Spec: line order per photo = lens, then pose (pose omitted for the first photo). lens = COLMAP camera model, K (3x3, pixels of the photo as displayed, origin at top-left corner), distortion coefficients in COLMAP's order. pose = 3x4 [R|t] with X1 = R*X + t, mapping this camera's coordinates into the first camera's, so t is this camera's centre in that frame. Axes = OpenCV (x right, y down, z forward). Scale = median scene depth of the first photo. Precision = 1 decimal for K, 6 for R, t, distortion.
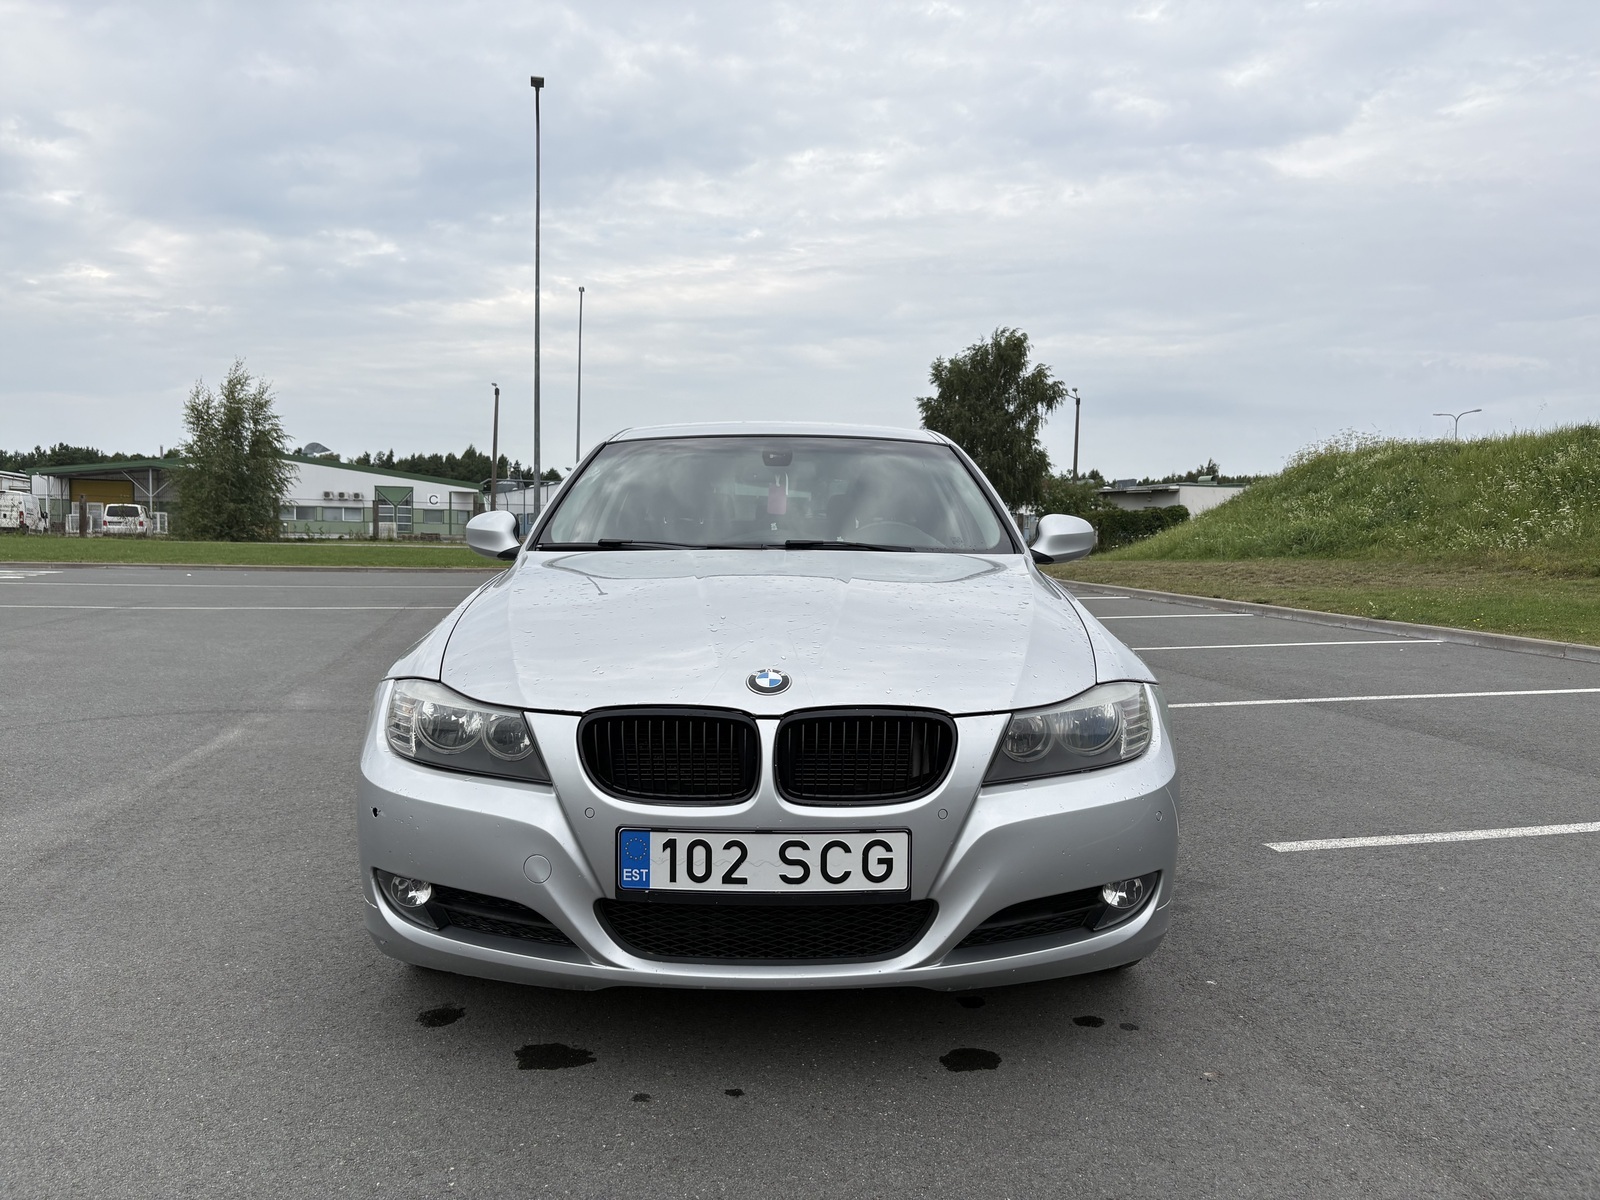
lens RADIAL K [[1209.8, 0, 793.4], [0, 1209.8, 605.8], [0, 0, 1]] dist [0.048970, -0.042550]
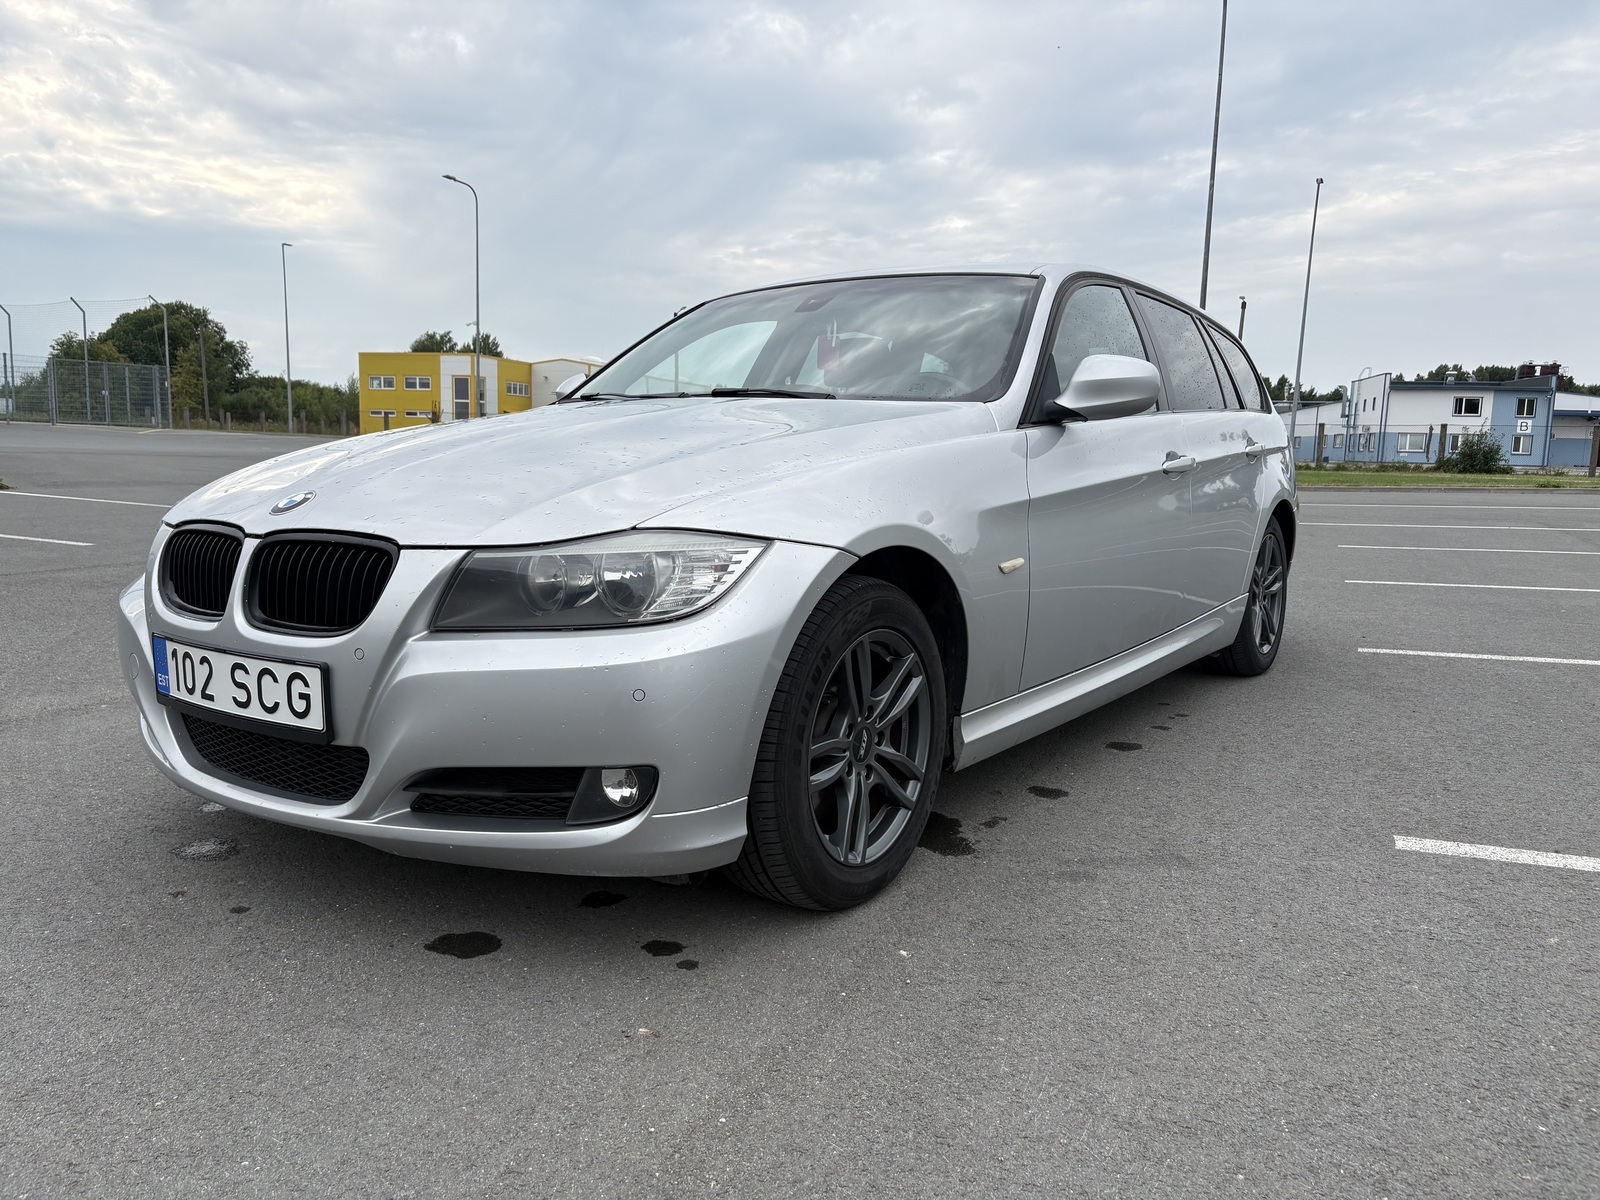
lens RADIAL K [[1209.8, 0, 794.8], [0, 1209.8, 605.0], [0, 0, 1]] dist [0.048970, -0.042550]
pose [[0.814529, 0.079075, -0.574708, 0.883999], [-0.043779, 0.996220, 0.075024, 0.055511], [0.578468, -0.035949, 0.814912, 0.459223]]
